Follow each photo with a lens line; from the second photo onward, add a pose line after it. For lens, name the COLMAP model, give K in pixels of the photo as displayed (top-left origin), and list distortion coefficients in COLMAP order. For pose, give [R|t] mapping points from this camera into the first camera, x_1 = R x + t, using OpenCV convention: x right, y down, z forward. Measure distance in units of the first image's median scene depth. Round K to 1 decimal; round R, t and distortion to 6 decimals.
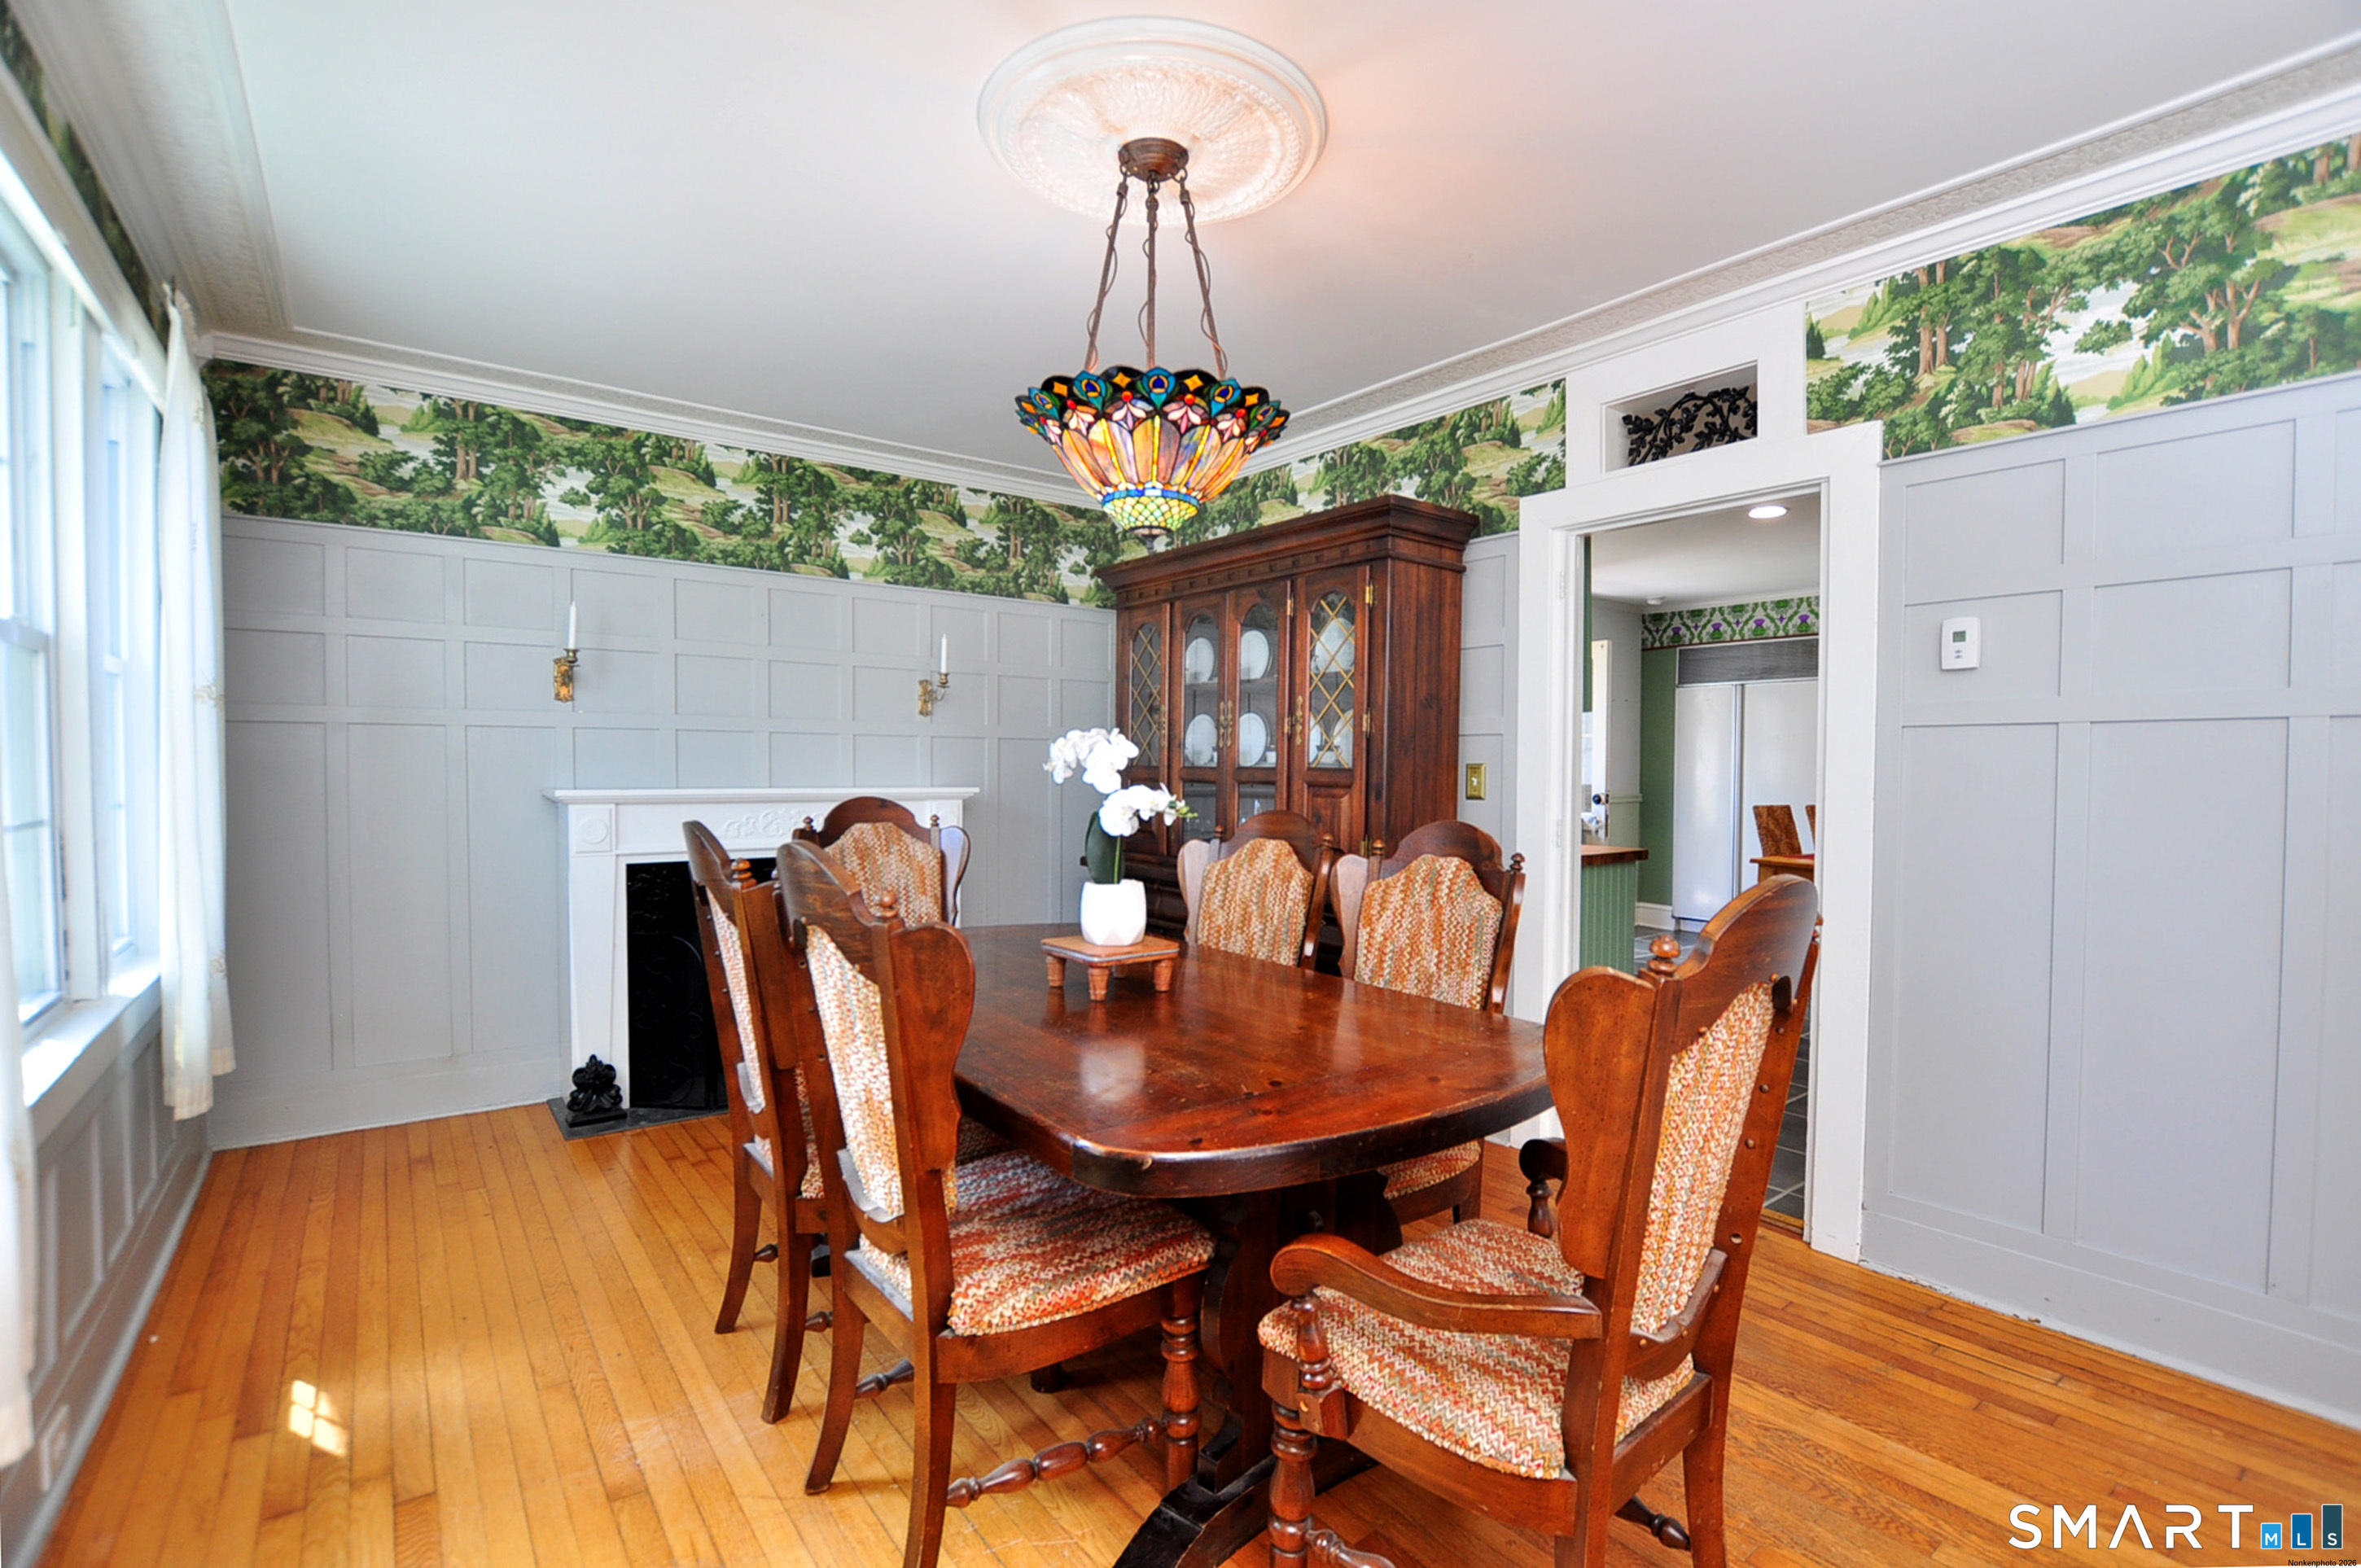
lens RADIAL K [[1079.3, 0, 1203.8], [0, 1079.3, 800.9], [0, 0, 1]] dist [-0.019449, 0.000651]
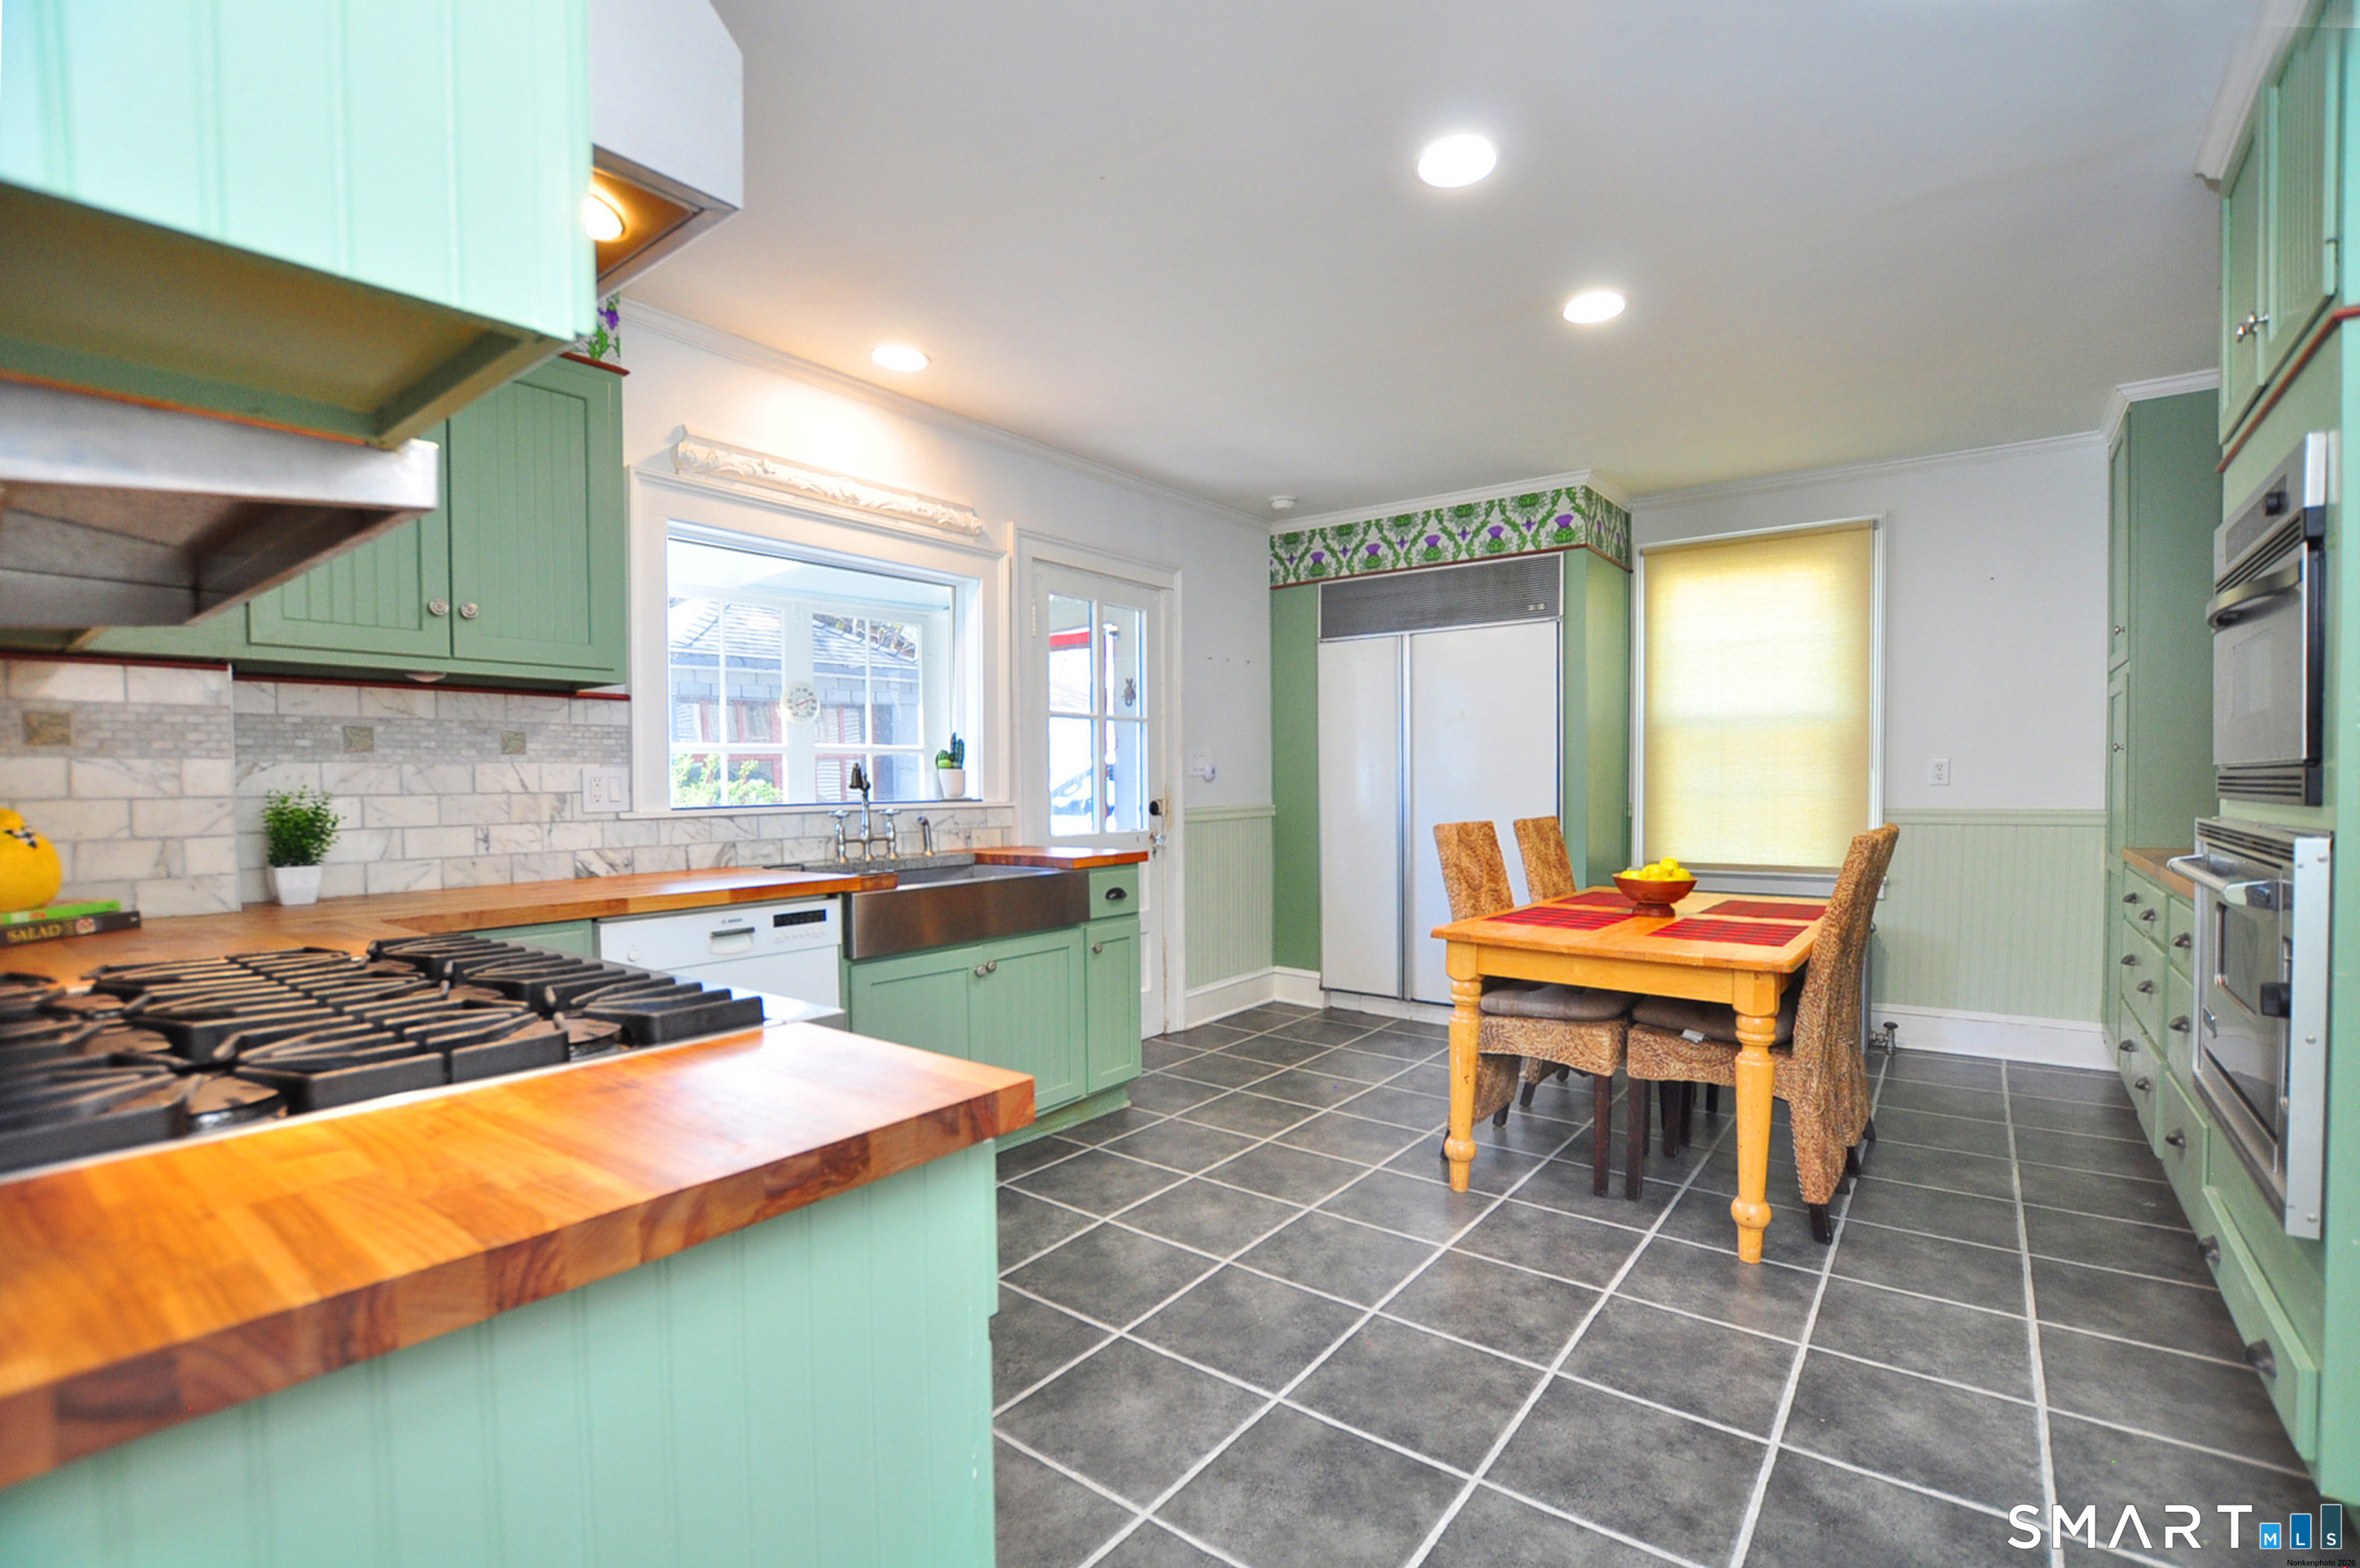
lens RADIAL K [[1078.8, 0, 1203.3], [0, 1078.8, 800.9], [0, 0, 1]] dist [-0.019449, 0.000651]
pose [[0.963551, -0.019457, 0.266817, 0.339811], [0.023103, 0.999678, -0.010532, -0.006183], [-0.266526, 0.016312, 0.963690, 0.676096]]
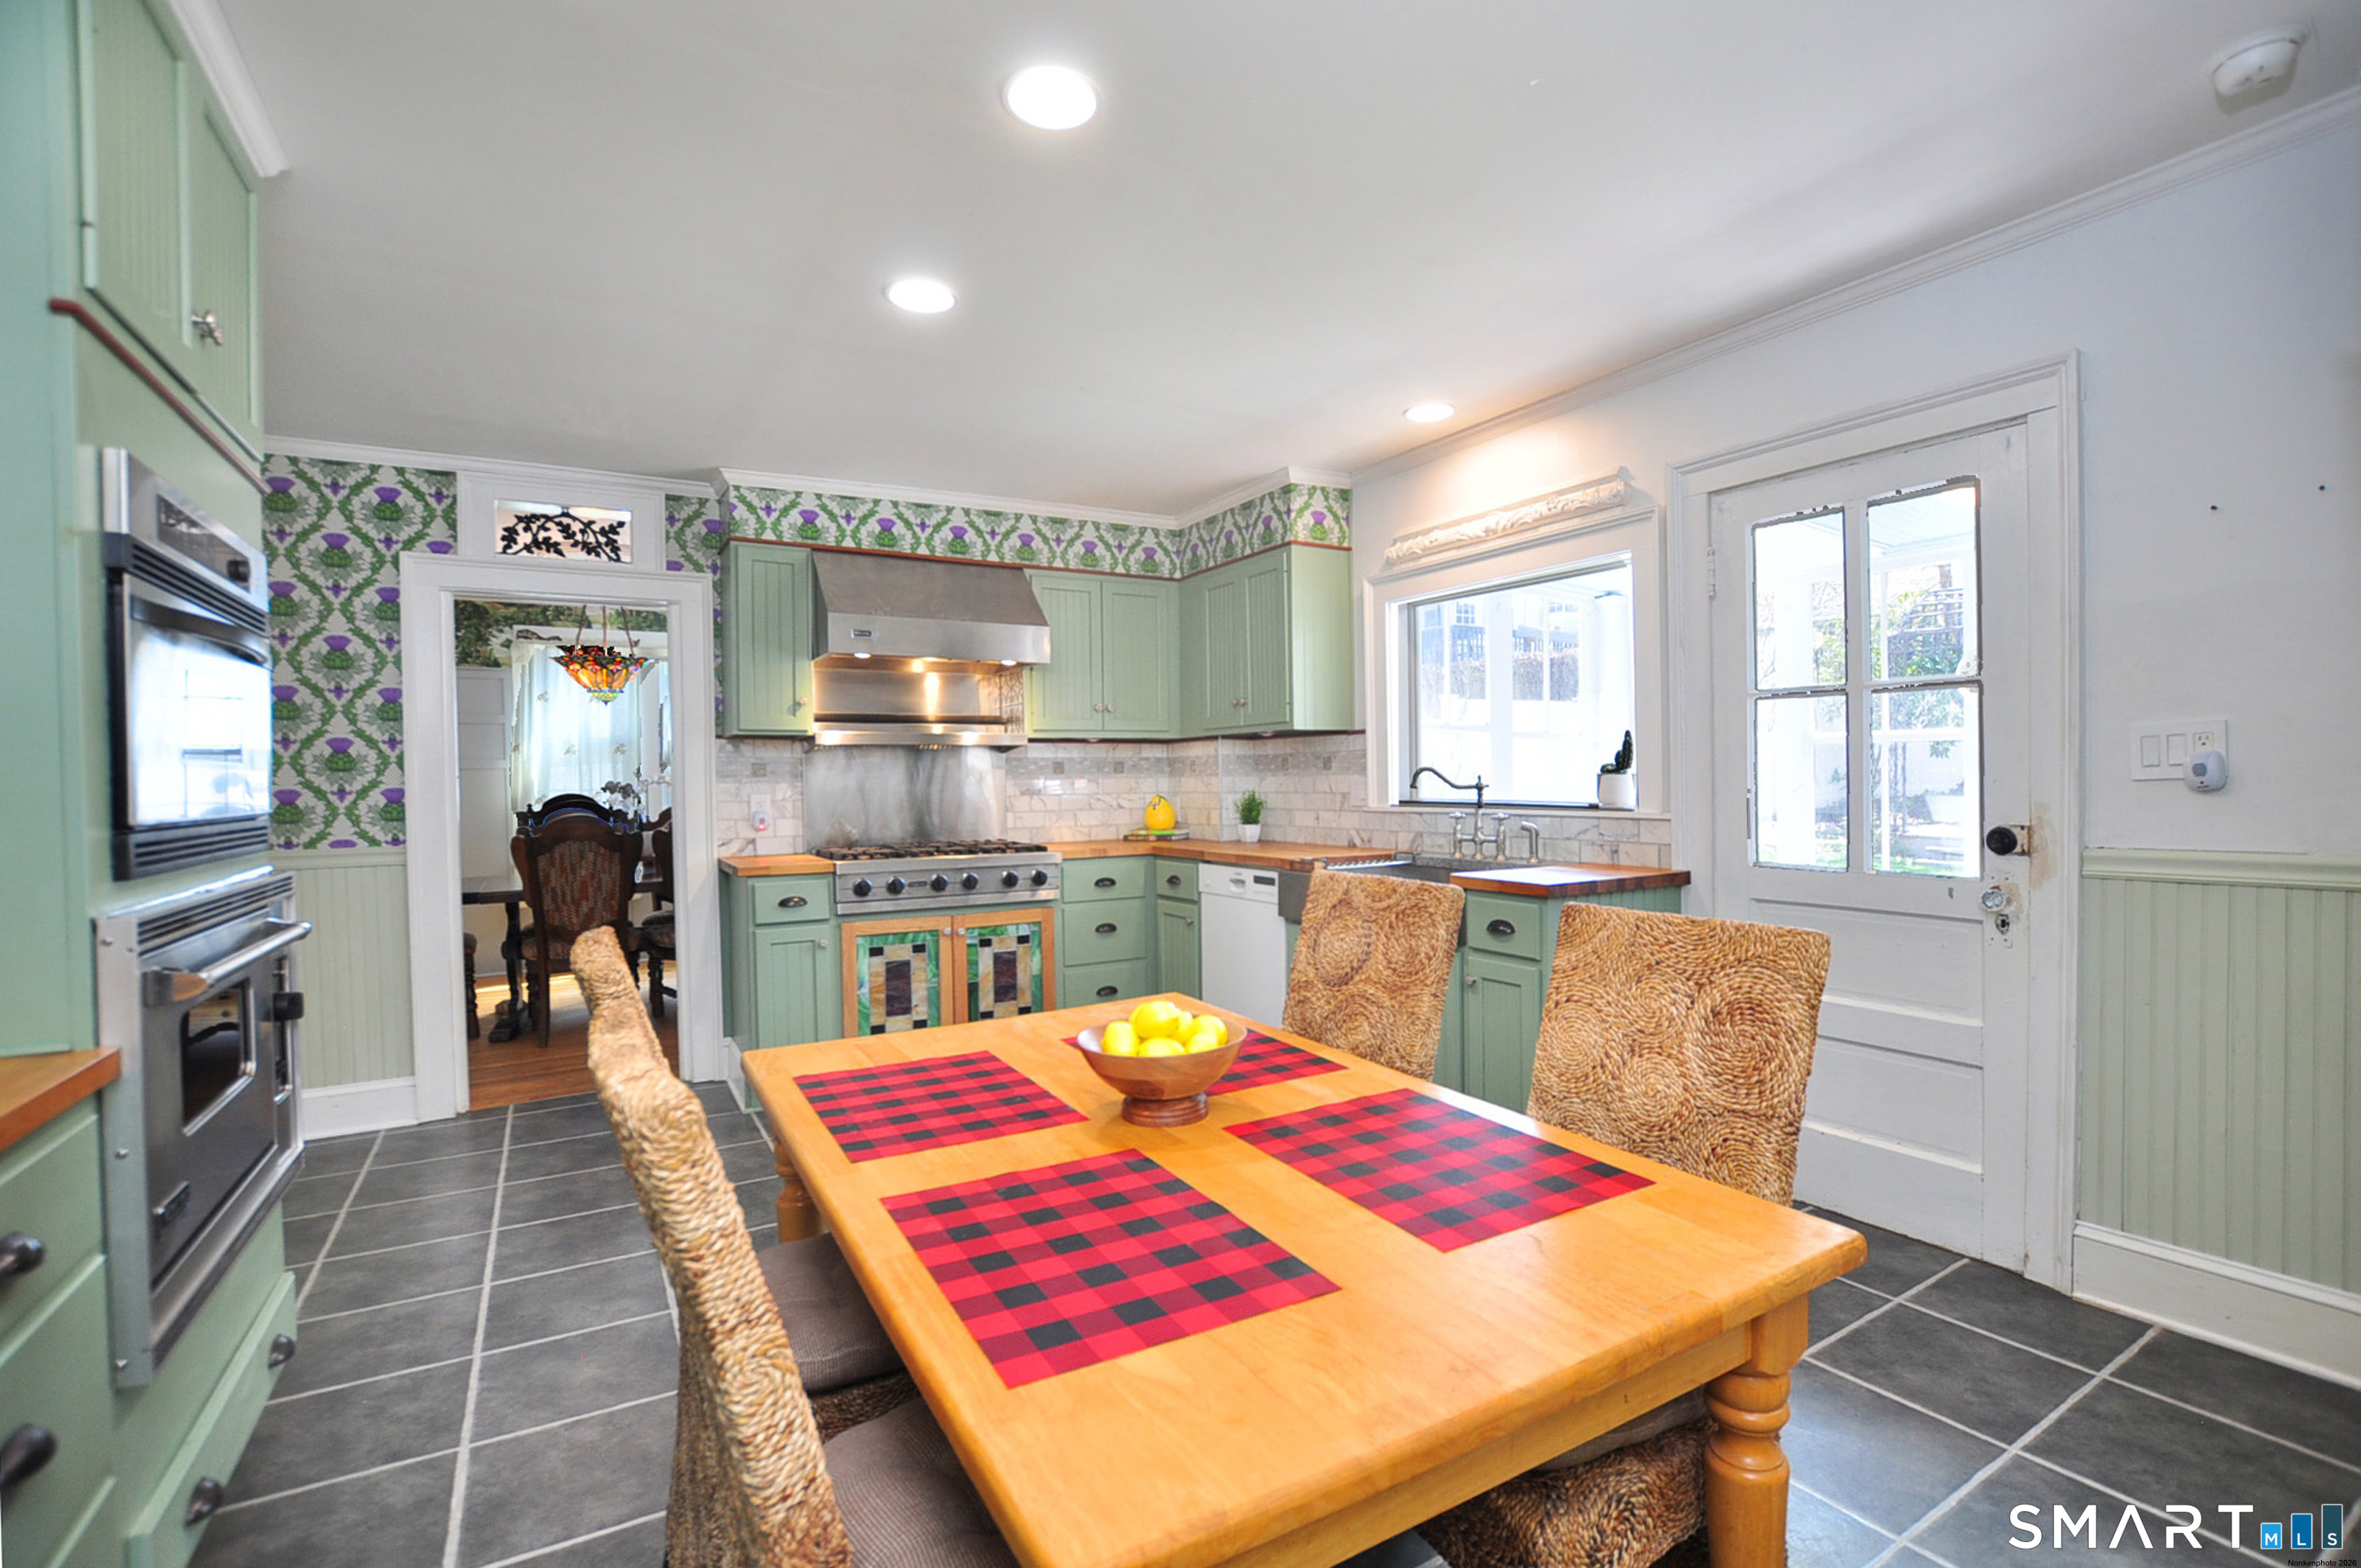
lens RADIAL K [[1079.3, 0, 1203.8], [0, 1079.3, 800.9], [0, 0, 1]] dist [-0.019449, 0.000651]
pose [[-0.122002, 0.018272, -0.992362, 1.171833], [-0.015493, 0.999674, 0.020312, -0.036904], [0.992409, 0.017853, -0.121679, 1.356593]]
